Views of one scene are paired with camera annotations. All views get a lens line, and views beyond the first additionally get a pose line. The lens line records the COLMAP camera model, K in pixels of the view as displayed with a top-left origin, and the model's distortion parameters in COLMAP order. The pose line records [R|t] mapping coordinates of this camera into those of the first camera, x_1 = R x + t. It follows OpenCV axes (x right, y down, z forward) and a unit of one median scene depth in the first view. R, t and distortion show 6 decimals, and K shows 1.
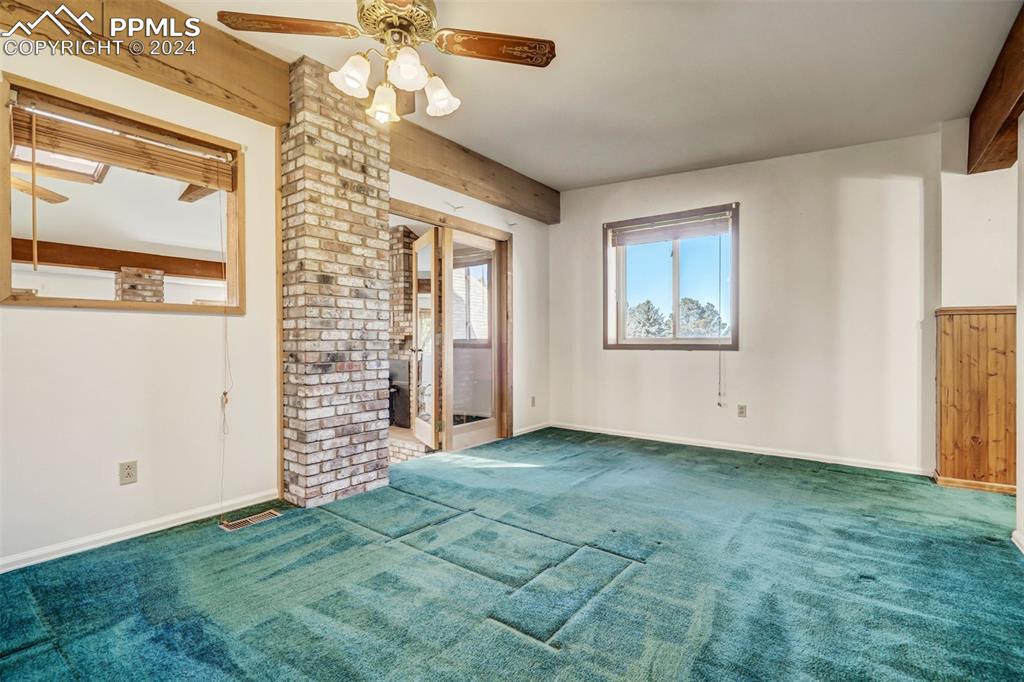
lens RADIAL K [[469.6, 0, 513.1], [0, 469.6, 340.2], [0, 0, 1]] dist [-0.004094, 0.001532]
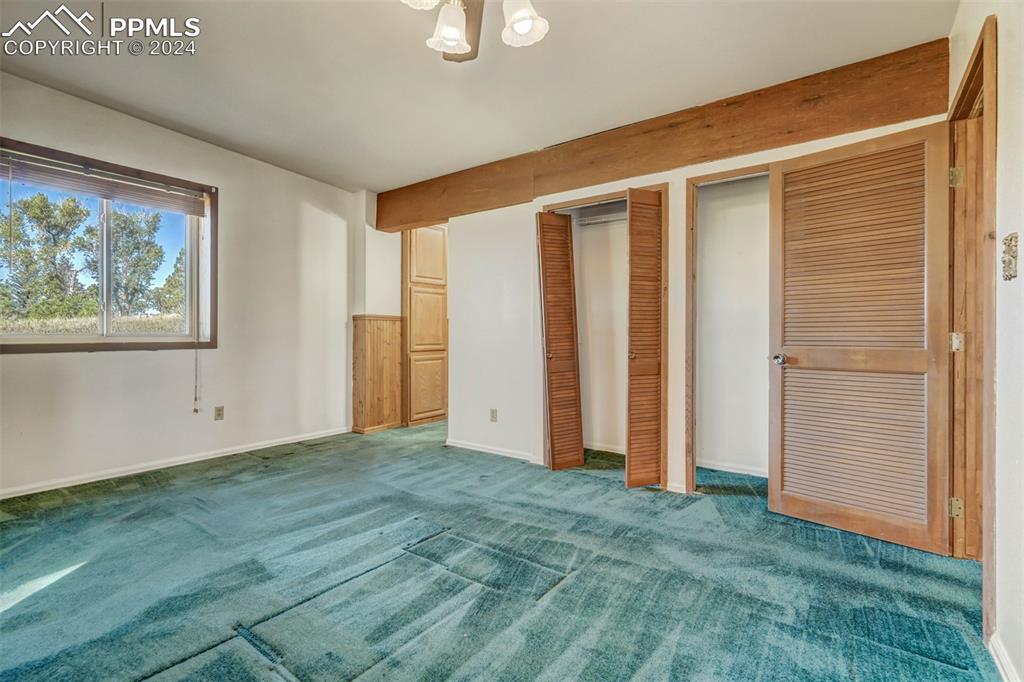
lens RADIAL K [[469.6, 0, 513.0], [0, 469.6, 335.0], [0, 0, 1]] dist [-0.004094, 0.001532]
pose [[0.002848, -0.002254, 0.999993, -0.442473], [0.003224, 0.999992, 0.002245, -0.004266], [-0.999991, 0.003218, 0.002855, 0.413328]]
